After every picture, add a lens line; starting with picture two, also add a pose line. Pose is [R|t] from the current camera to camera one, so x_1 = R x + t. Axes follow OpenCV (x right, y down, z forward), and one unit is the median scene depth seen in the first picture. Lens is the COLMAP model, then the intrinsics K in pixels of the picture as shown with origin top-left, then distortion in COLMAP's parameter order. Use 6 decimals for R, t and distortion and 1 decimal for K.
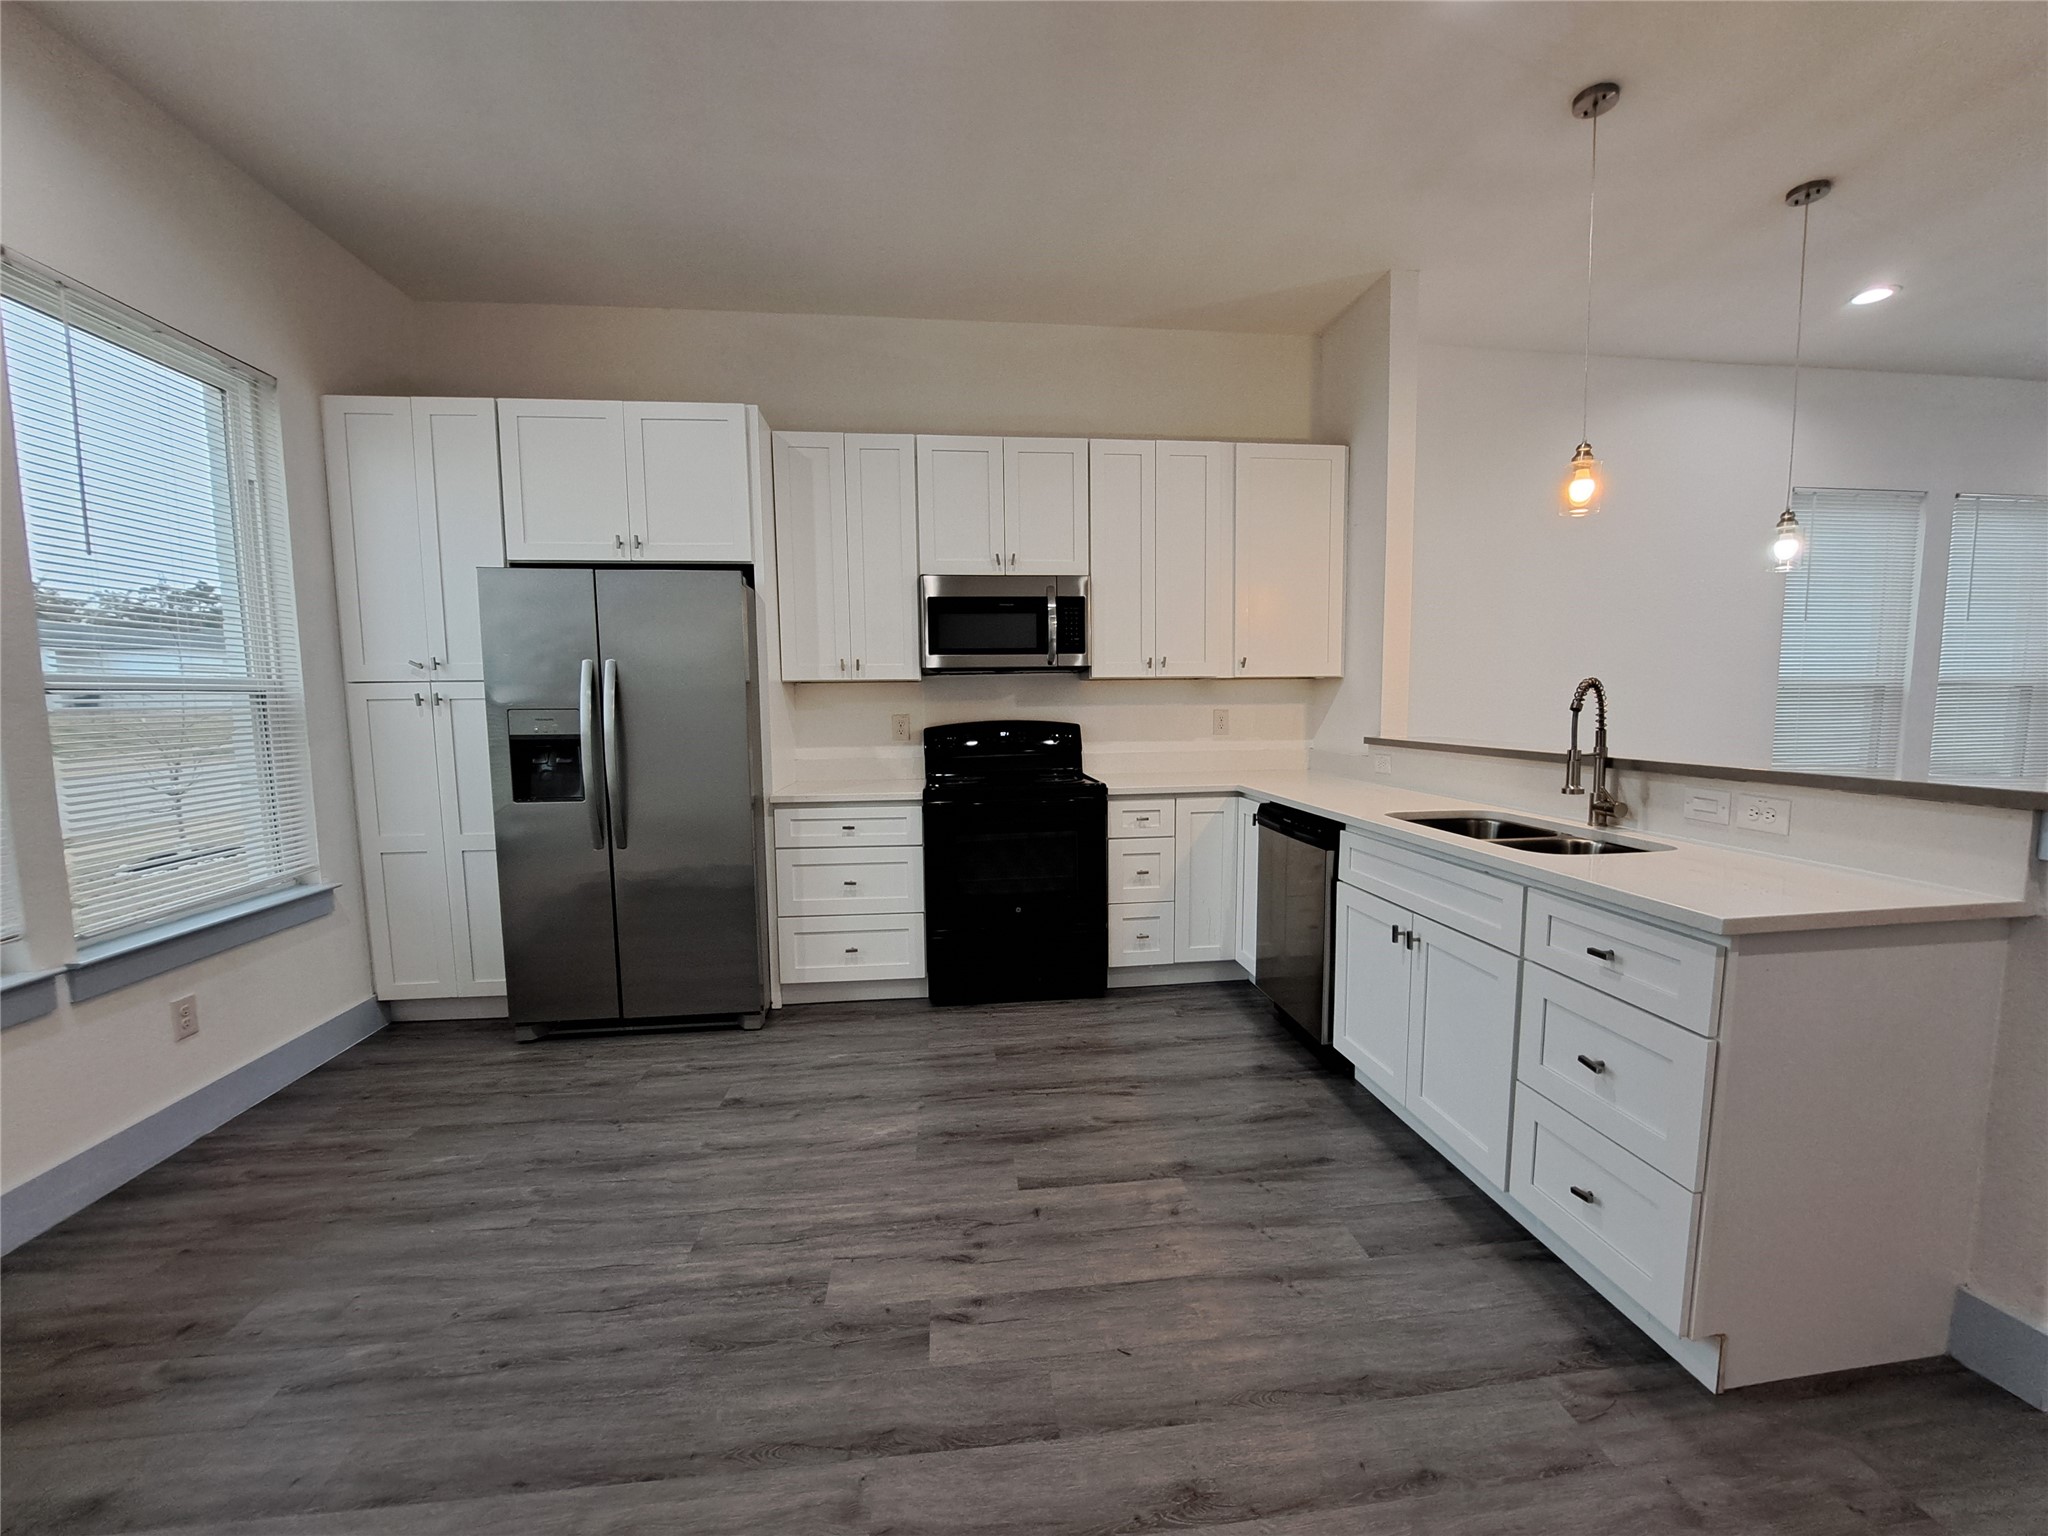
lens RADIAL K [[817.1, 0, 1042.2], [0, 817.1, 785.9], [0, 0, 1]] dist [-0.020551, 0.001630]
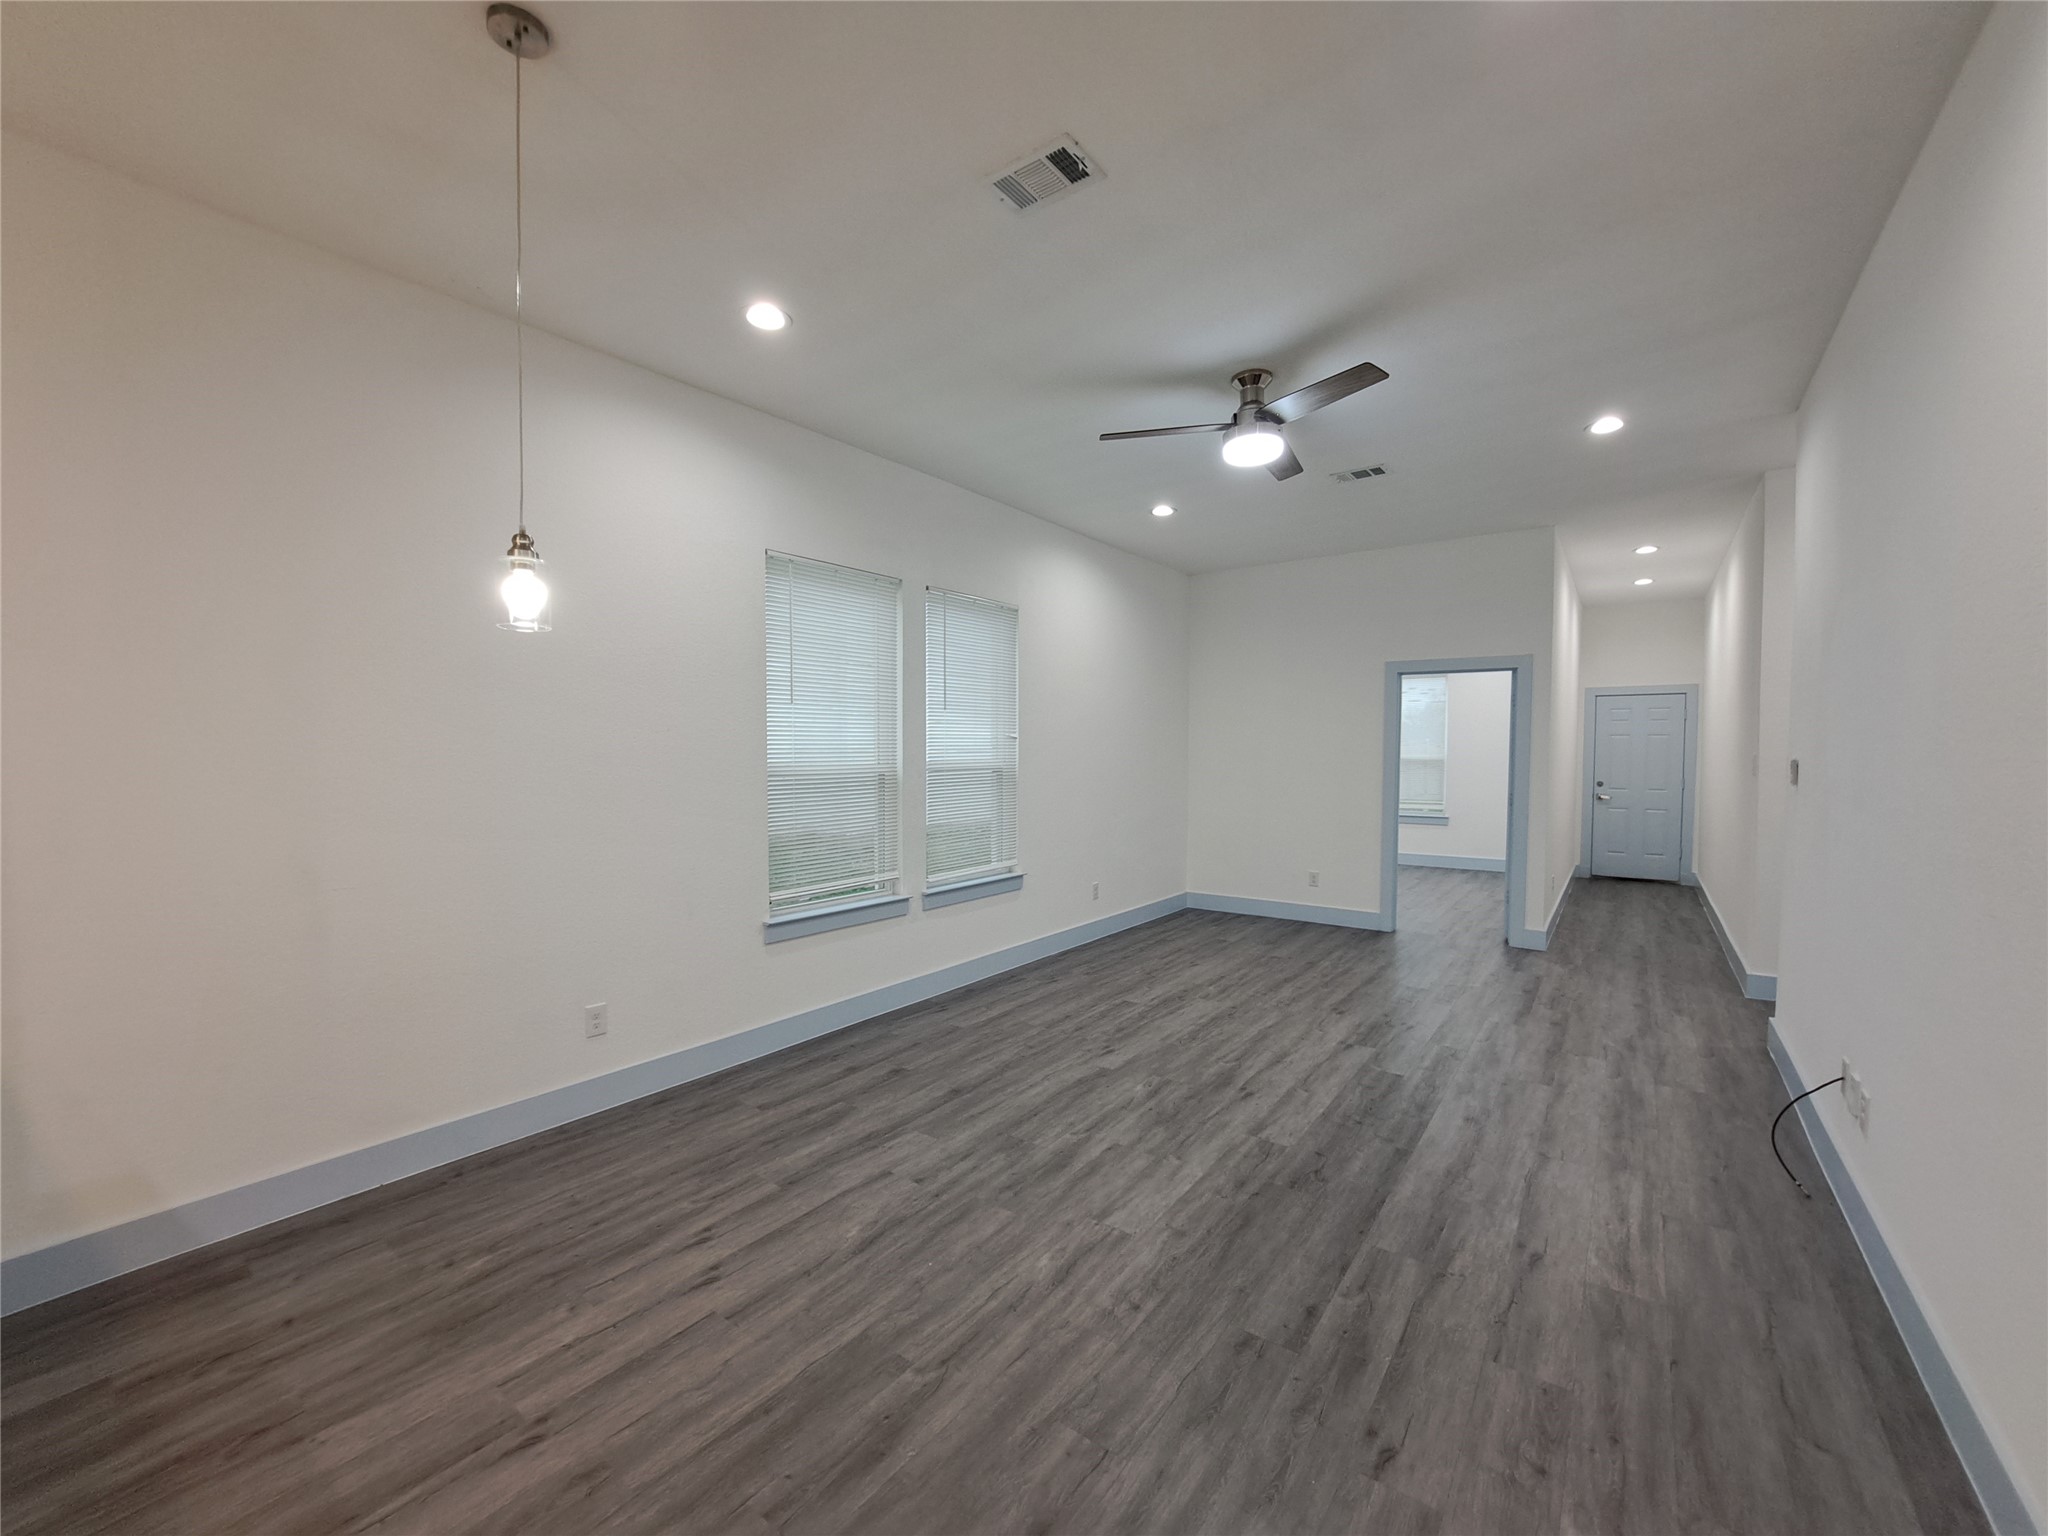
lens RADIAL K [[817.1, 0, 1044.3], [0, 817.1, 783.6], [0, 0, 1]] dist [-0.020551, 0.001630]
pose [[0.681727, -0.019829, 0.731338, 0.888104], [0.067961, 0.997027, -0.036317, -0.122617], [-0.728443, 0.074461, 0.681048, 0.362332]]
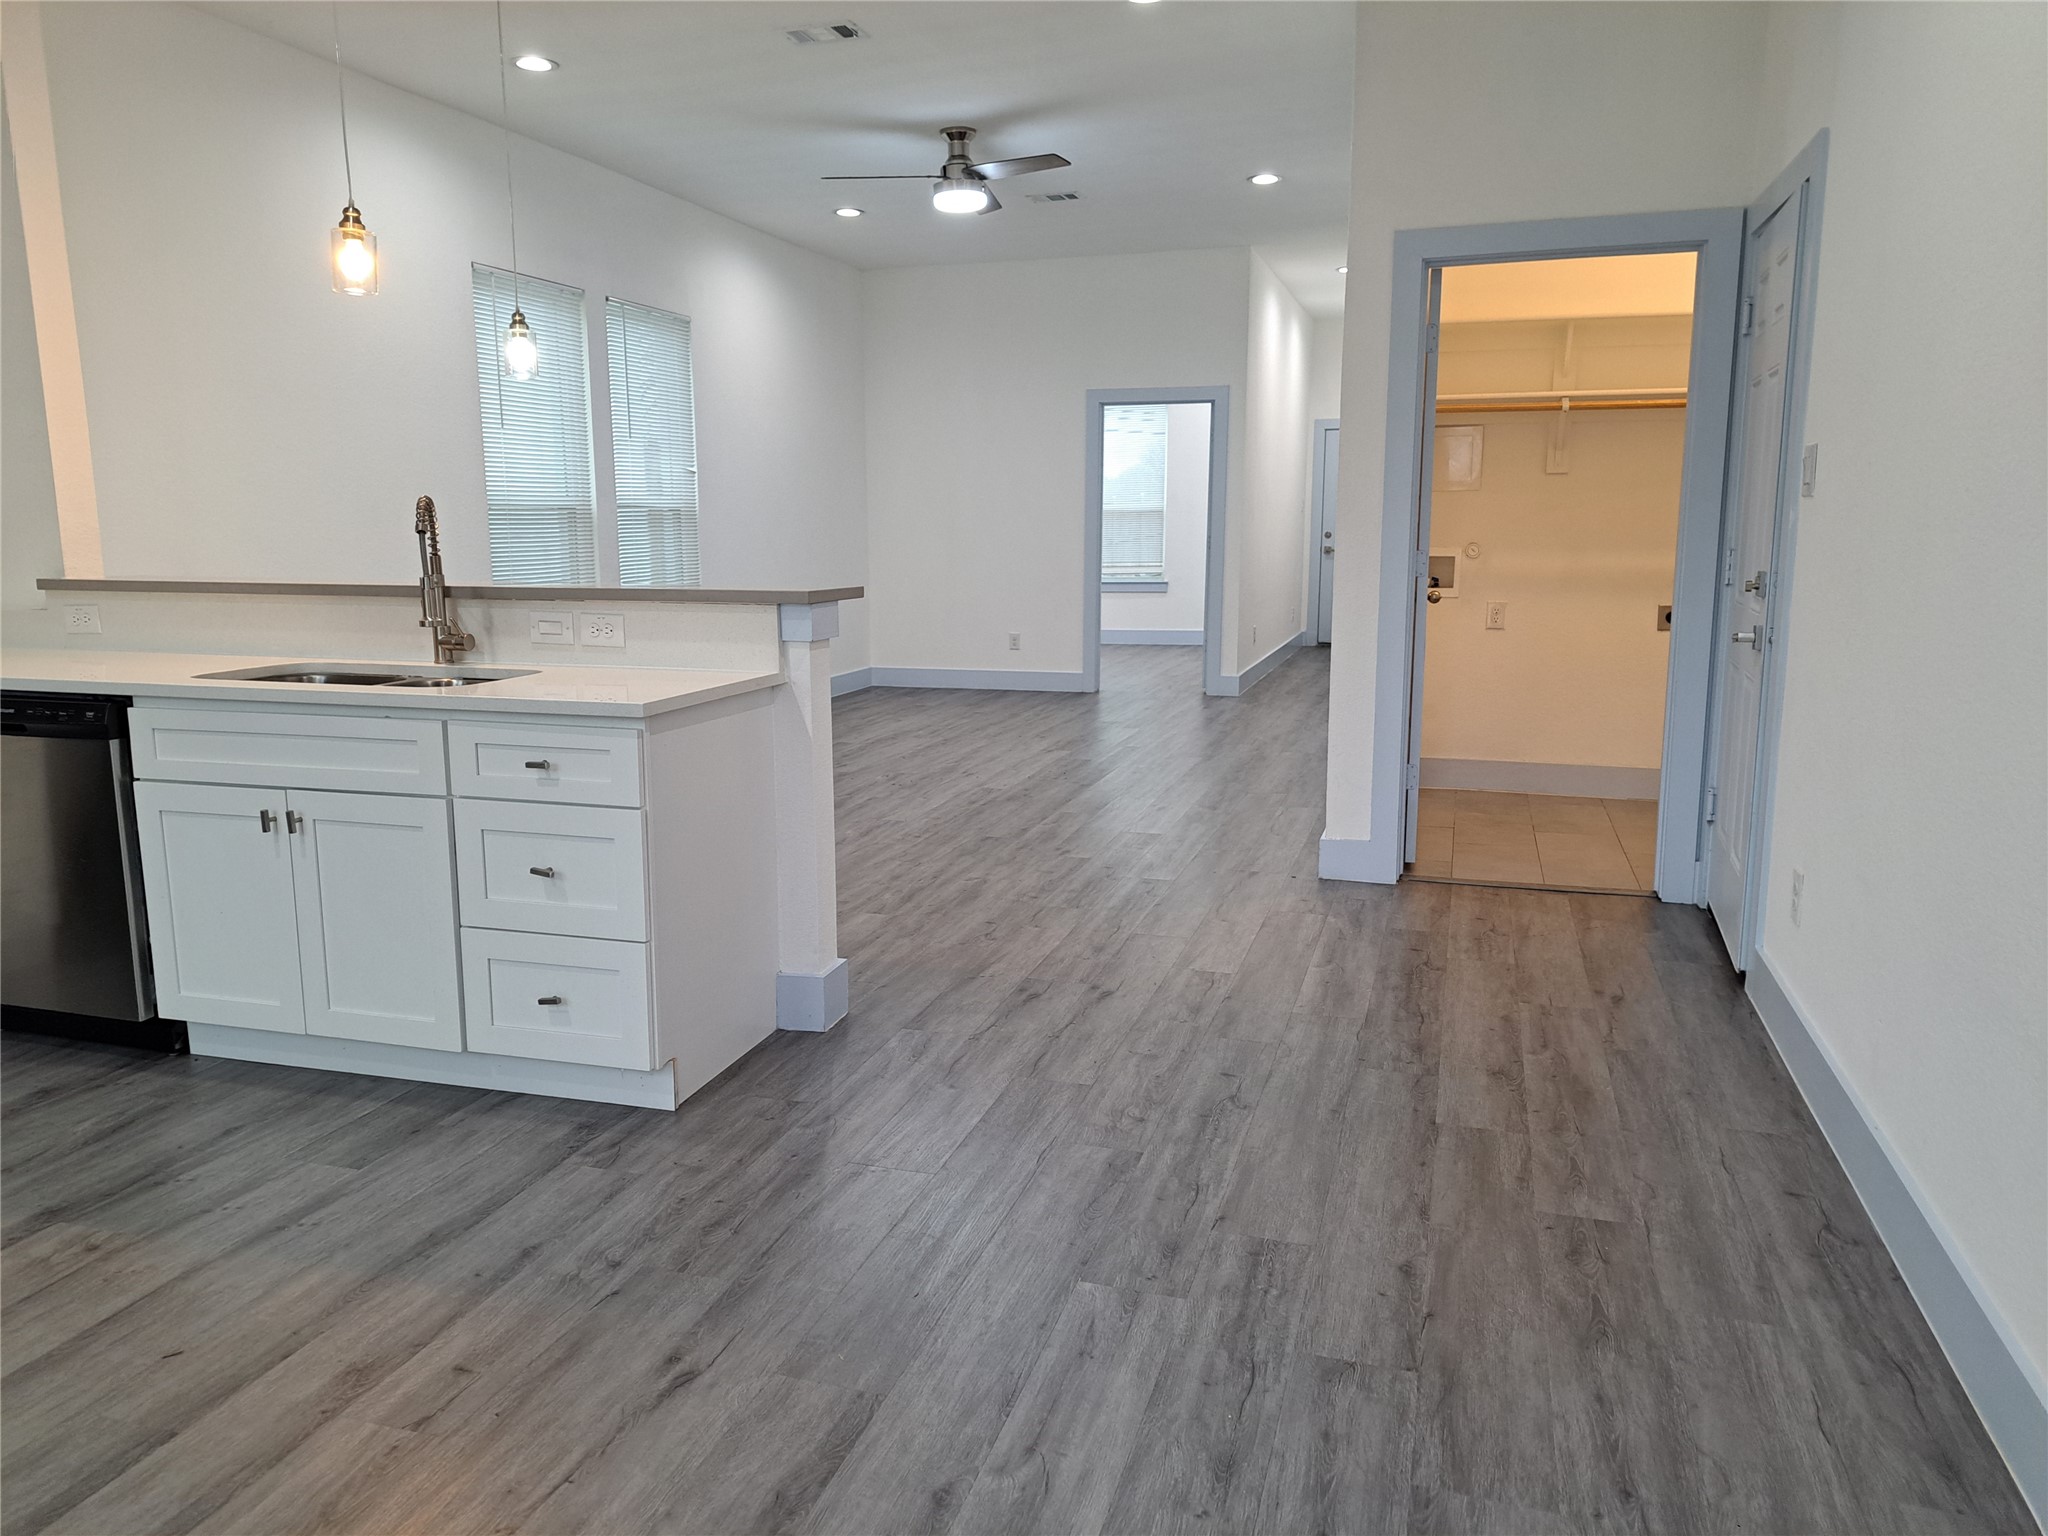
lens RADIAL K [[1456.1, 0, 994.4], [0, 1456.1, 771.4], [0, 0, 1]] dist [0.048314, -0.023213]
pose [[0.421951, -0.147709, 0.894505, -0.488579], [0.092530, 0.988503, 0.119583, 0.027651], [-0.901885, 0.032310, 0.430767, -0.226522]]
